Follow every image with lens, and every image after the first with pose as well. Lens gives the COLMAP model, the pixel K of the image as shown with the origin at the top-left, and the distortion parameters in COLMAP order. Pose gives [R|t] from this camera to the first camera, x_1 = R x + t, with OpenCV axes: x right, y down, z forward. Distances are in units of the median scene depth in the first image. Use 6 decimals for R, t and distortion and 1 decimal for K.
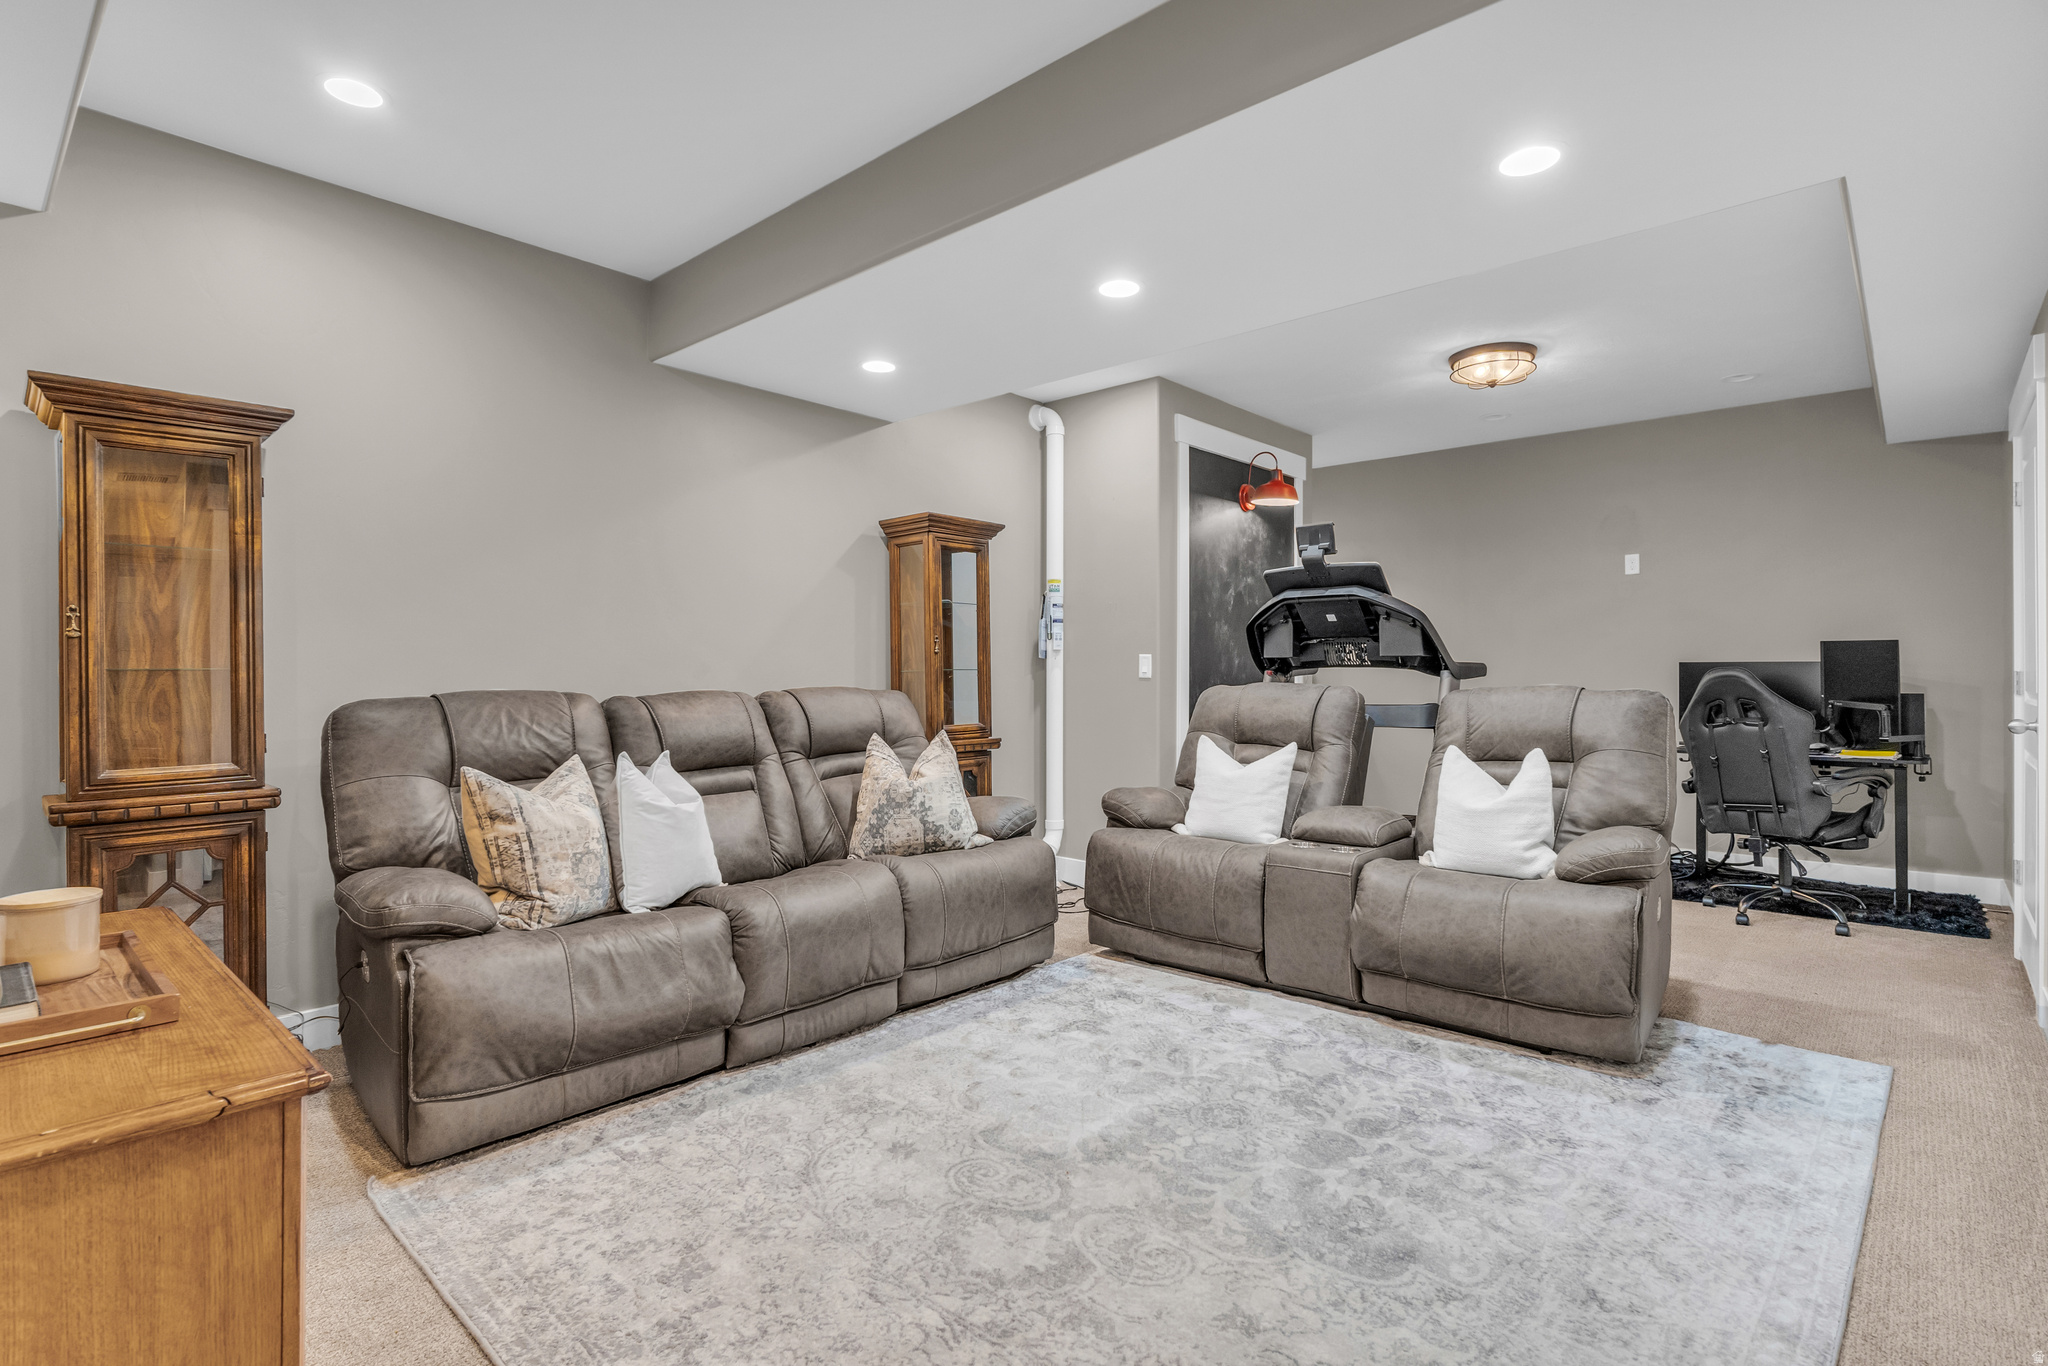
lens RADIAL K [[997.1, 0, 1018.3], [0, 997.1, 672.2], [0, 0, 1]] dist [-0.003713, -0.001553]
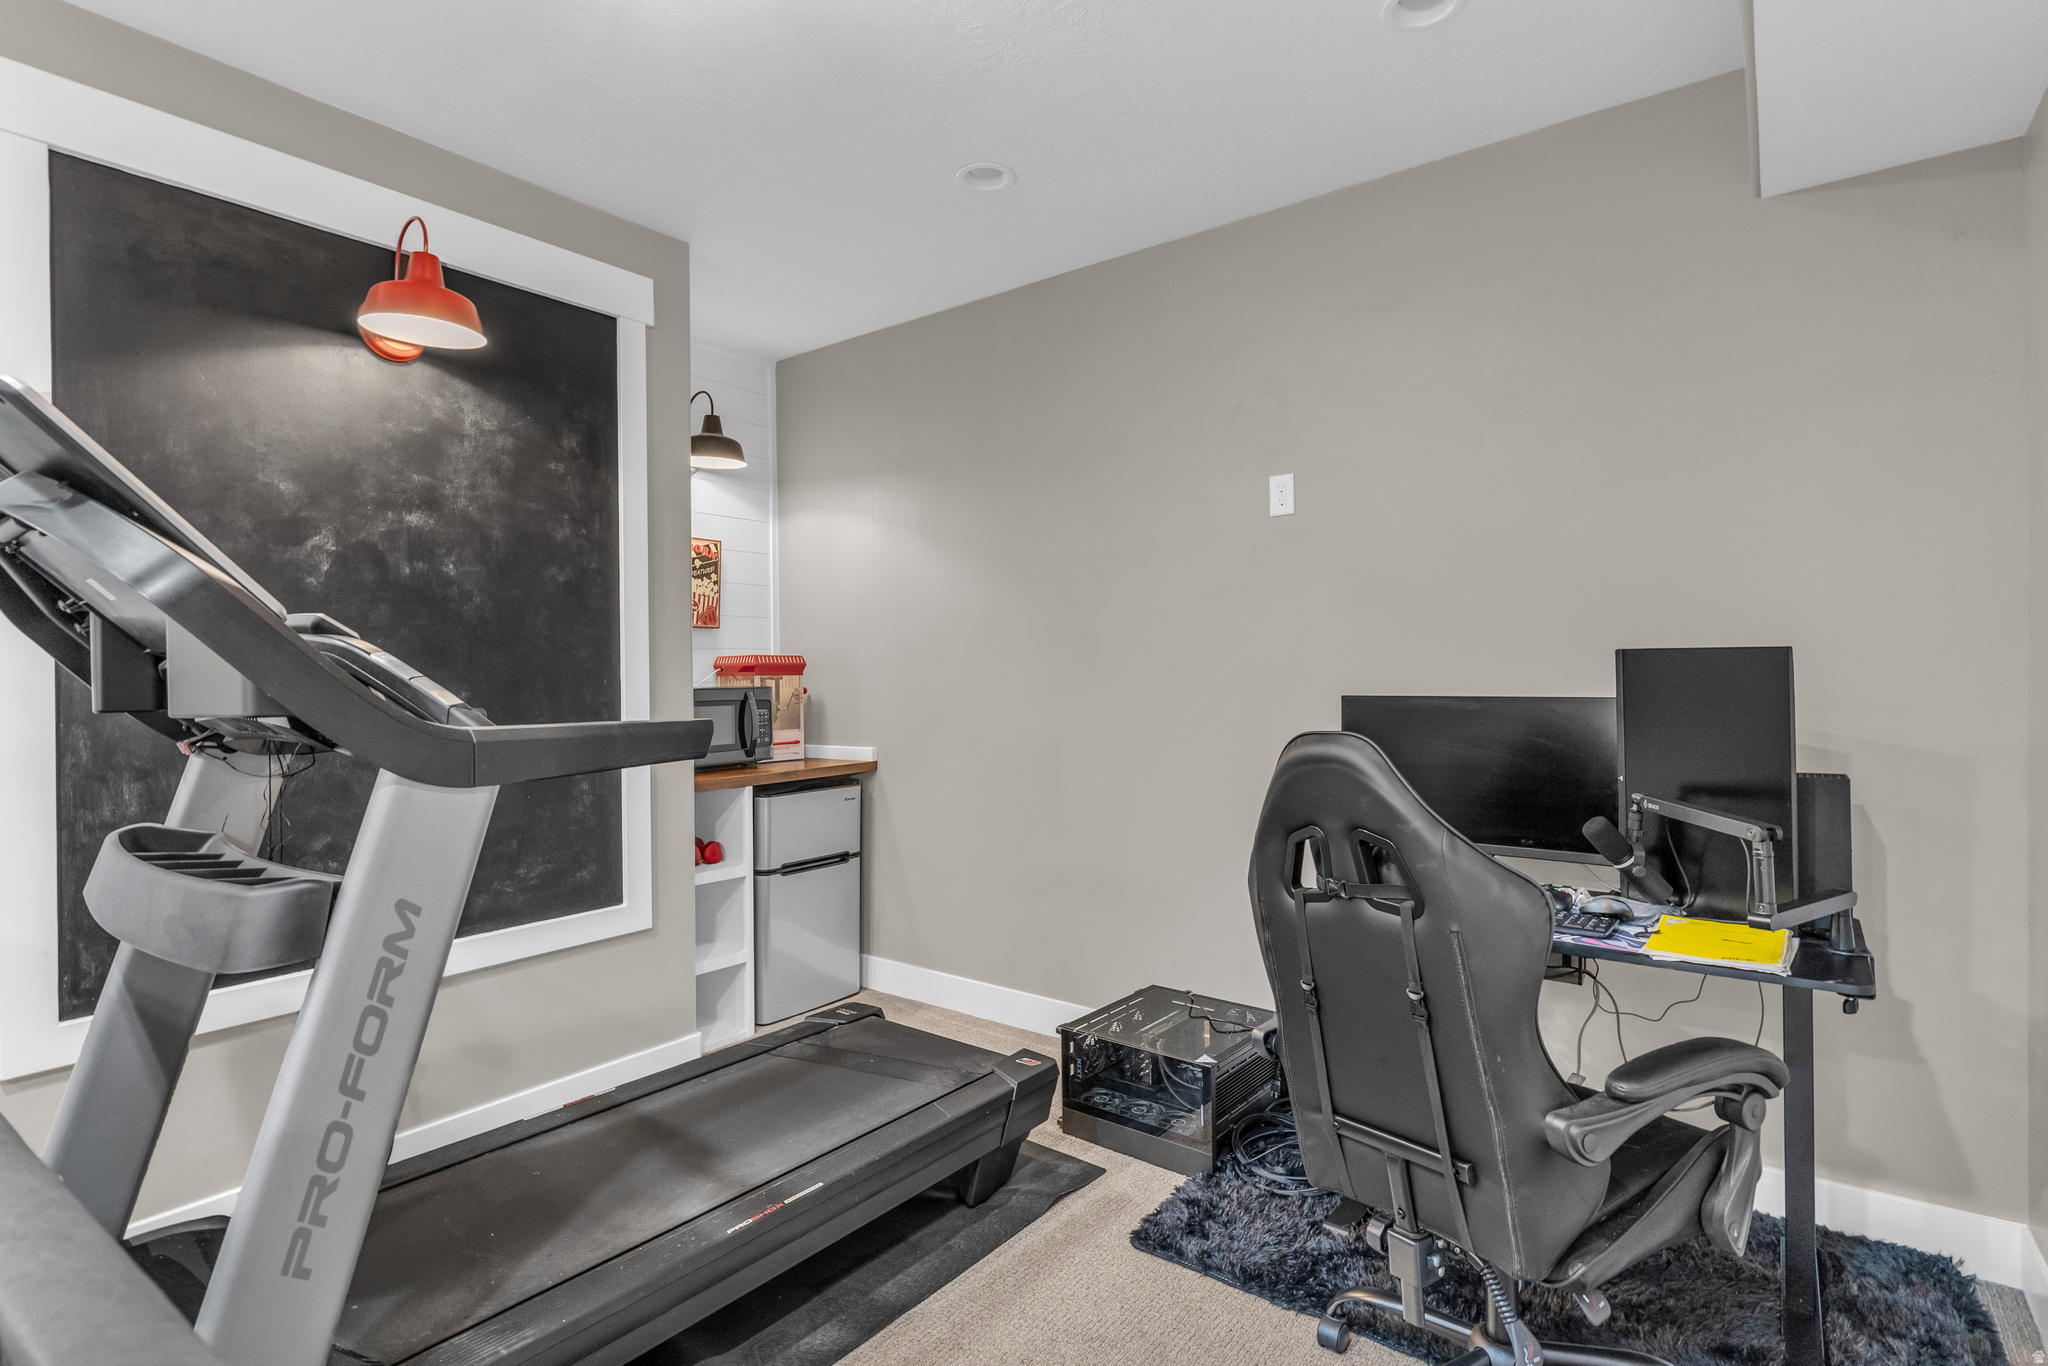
lens RADIAL K [[997.1, 0, 1029.3], [0, 997.1, 686.3], [0, 0, 1]] dist [-0.003713, -0.001553]
pose [[0.996186, -0.009872, 0.086698, 0.531815], [0.008784, 0.999878, 0.012924, -0.024293], [-0.086815, -0.012113, 0.996151, 0.612120]]
